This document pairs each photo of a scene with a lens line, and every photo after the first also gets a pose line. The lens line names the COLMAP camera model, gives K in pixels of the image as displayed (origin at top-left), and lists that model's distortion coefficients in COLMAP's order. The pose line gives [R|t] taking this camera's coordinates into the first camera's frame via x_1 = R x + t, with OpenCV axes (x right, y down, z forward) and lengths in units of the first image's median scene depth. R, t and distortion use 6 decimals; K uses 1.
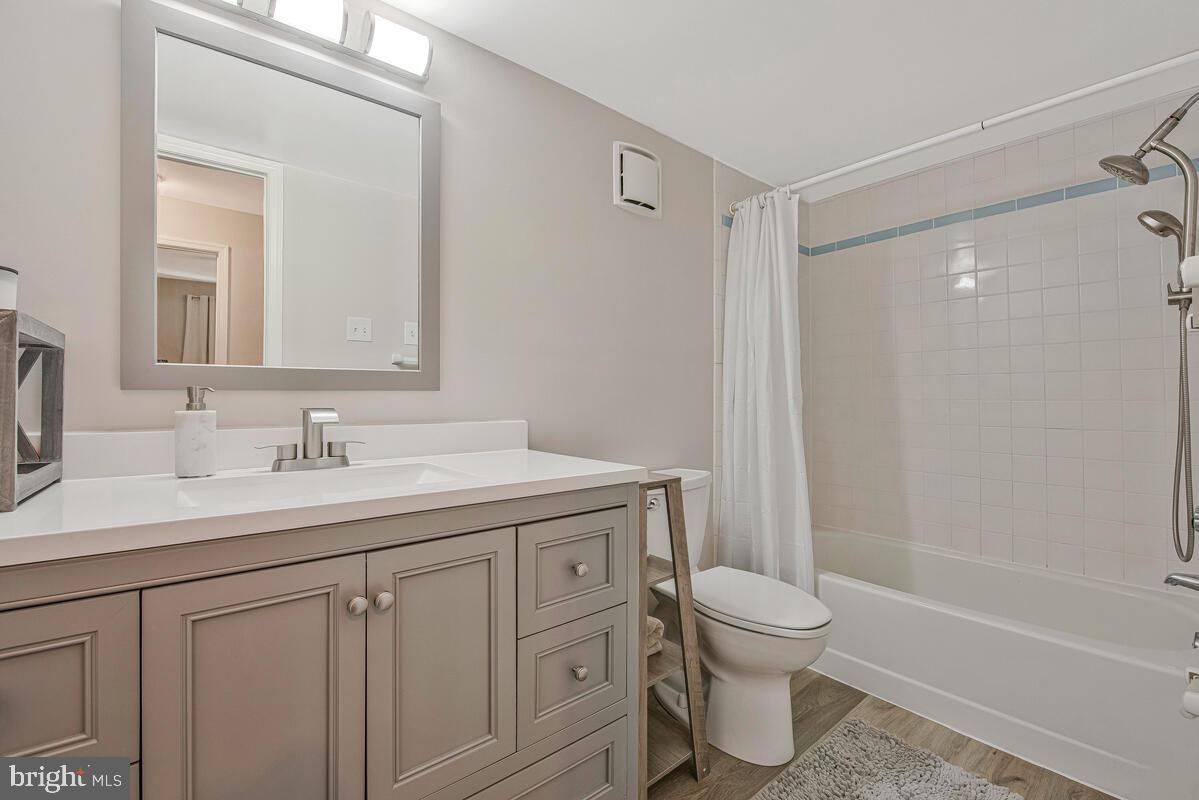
lens RADIAL K [[495.7, 0, 598.7], [0, 495.7, 382.5], [0, 0, 1]] dist [-0.014935, -0.000574]
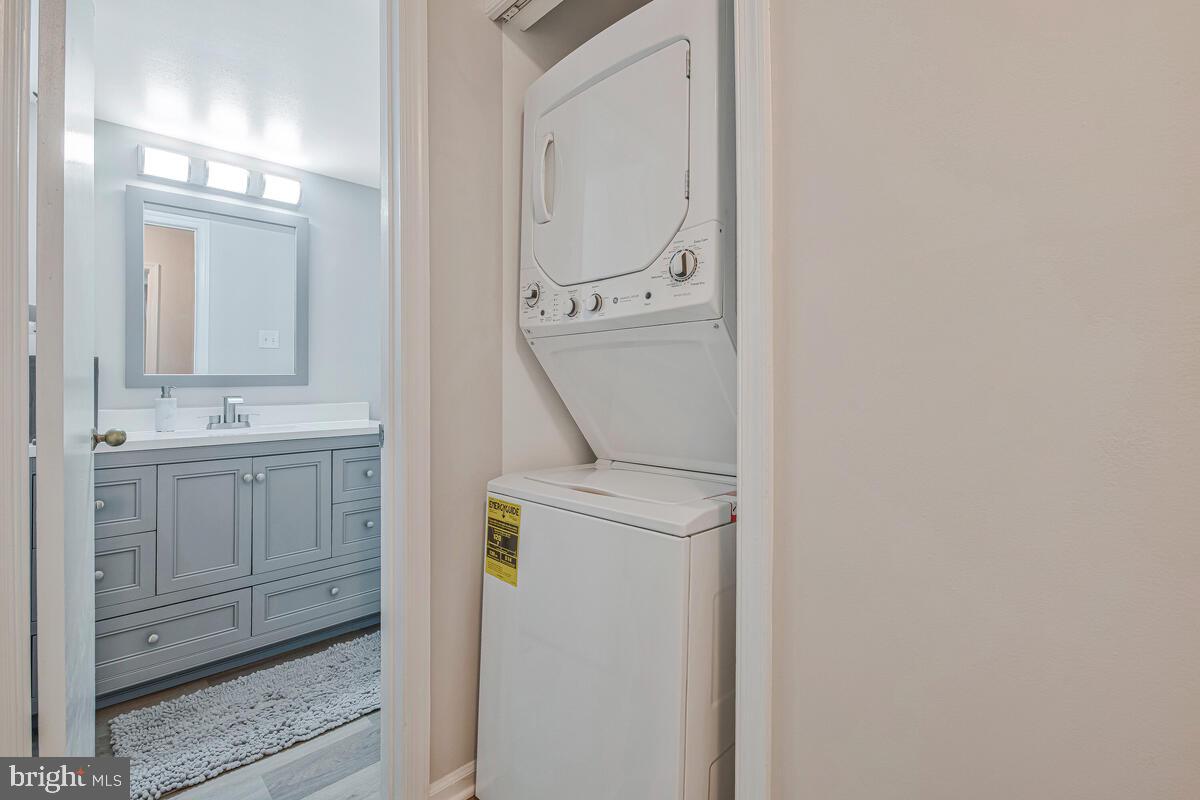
lens RADIAL K [[496.1, 0, 599.2], [0, 496.1, 382.5], [0, 0, 1]] dist [-0.014935, -0.000574]
pose [[0.995215, -0.013376, 0.096786, 0.702634], [0.013854, 0.999895, -0.004273, 0.025762], [-0.096719, 0.005594, 0.995296, -1.099259]]
